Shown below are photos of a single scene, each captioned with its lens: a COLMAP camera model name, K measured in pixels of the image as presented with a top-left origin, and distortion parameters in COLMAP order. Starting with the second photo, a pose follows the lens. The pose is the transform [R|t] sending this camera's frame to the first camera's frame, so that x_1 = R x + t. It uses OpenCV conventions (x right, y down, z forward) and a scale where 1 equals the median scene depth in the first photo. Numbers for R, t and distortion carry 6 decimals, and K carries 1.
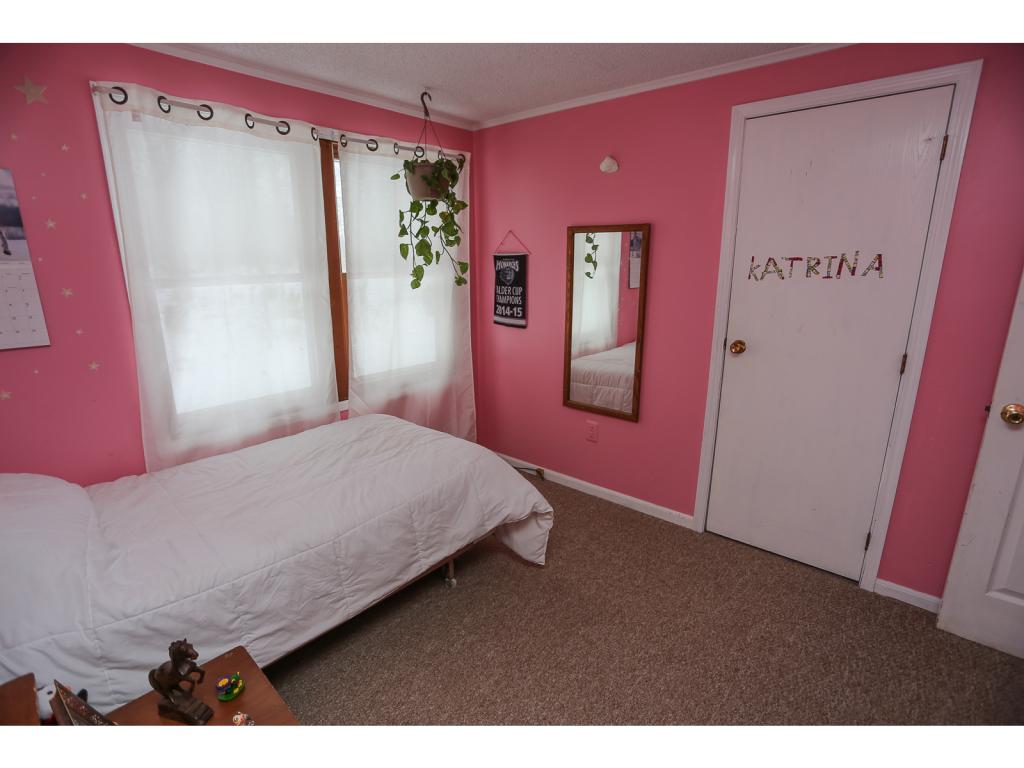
lens RADIAL K [[497.3, 0, 509.5], [0, 497.3, 383.3], [0, 0, 1]] dist [-0.074533, 0.030818]
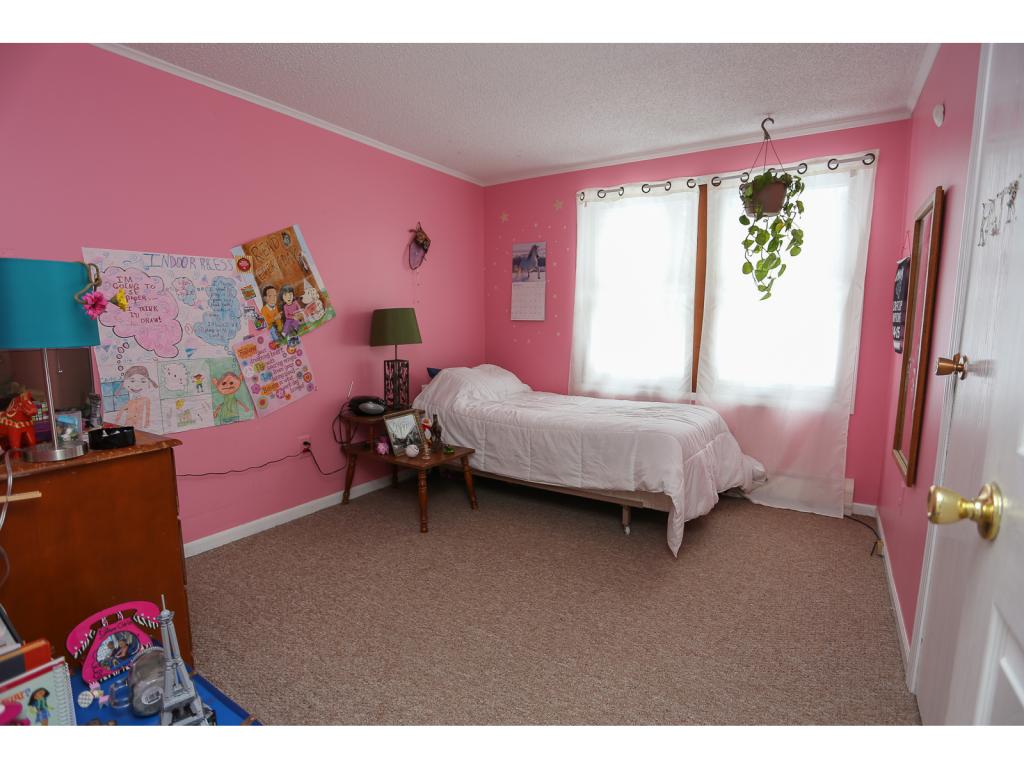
lens RADIAL K [[497.3, 0, 509.5], [0, 497.3, 383.3], [0, 0, 1]] dist [-0.074533, 0.030818]
pose [[0.146559, 0.136140, -0.979789, 0.910211], [-0.234807, 0.966963, 0.099235, 0.003355], [0.960930, 0.215518, 0.173684, 0.399699]]
